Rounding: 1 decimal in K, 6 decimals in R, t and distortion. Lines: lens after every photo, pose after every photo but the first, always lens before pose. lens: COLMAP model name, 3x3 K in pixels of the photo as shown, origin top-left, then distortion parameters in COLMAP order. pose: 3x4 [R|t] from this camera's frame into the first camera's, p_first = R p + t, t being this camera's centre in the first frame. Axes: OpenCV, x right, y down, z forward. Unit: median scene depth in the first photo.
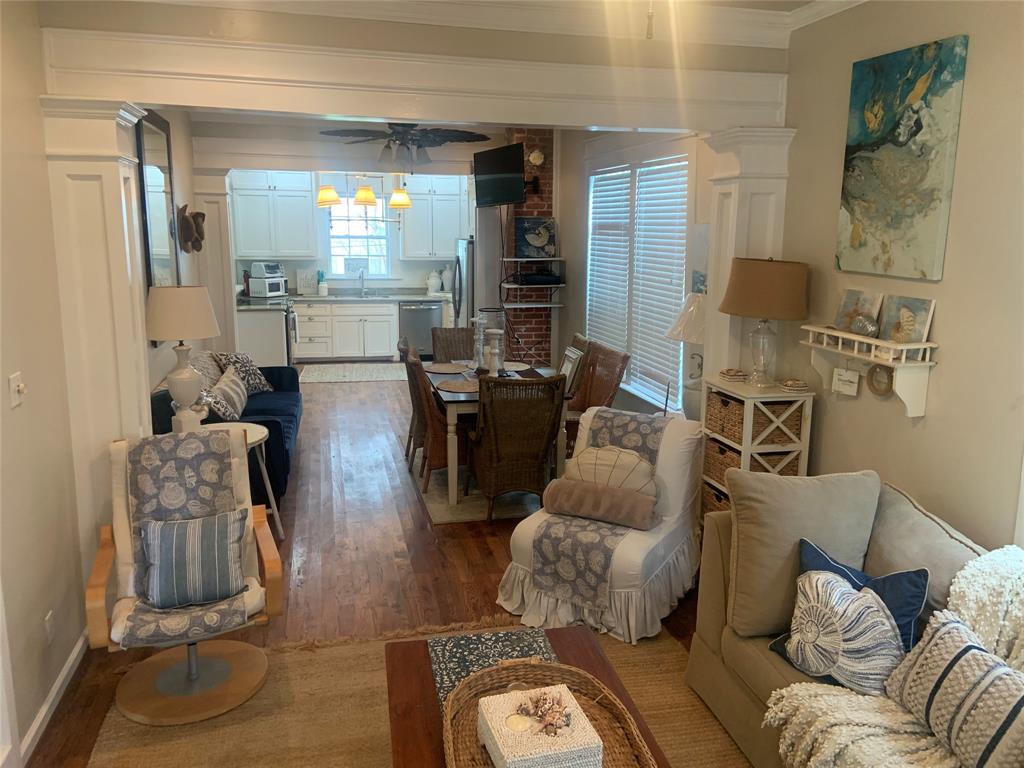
lens RADIAL K [[778.9, 0, 508.6], [0, 778.9, 372.3], [0, 0, 1]] dist [0.129801, -0.167858]
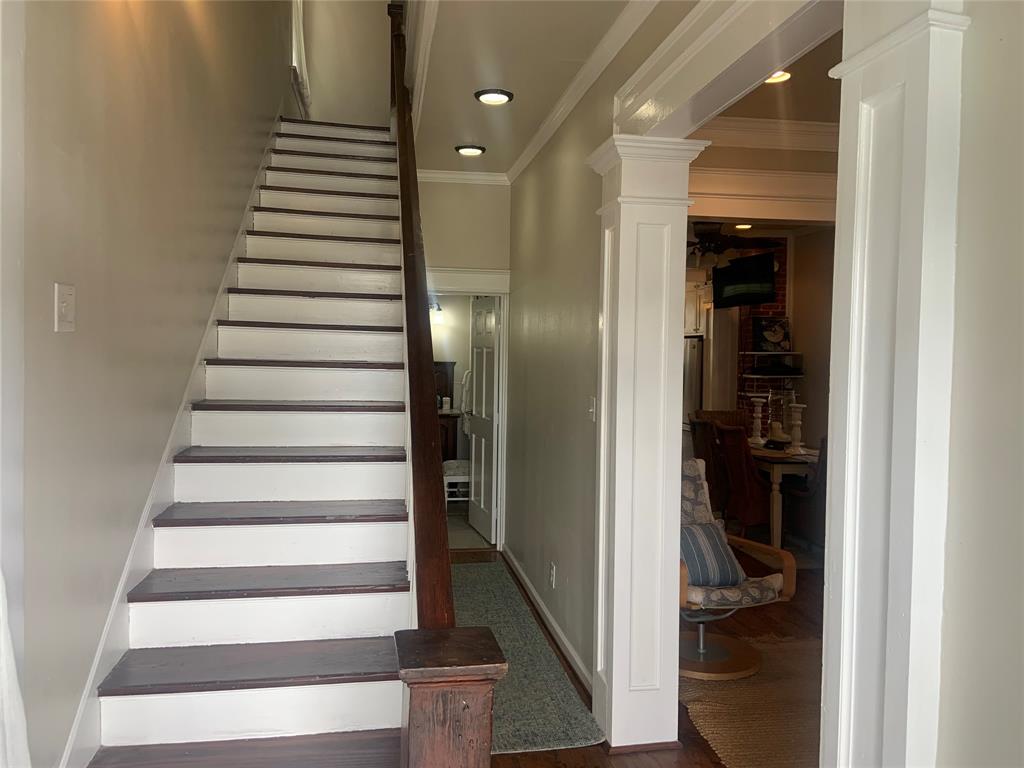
lens RADIAL K [[778.9, 0, 508.6], [0, 778.9, 372.3], [0, 0, 1]] dist [0.129801, -0.167858]
pose [[0.996997, 0.007919, -0.077030, -0.254399], [-0.019619, 0.988135, -0.152332, 0.060891], [0.074910, 0.153386, 0.985323, -0.132388]]
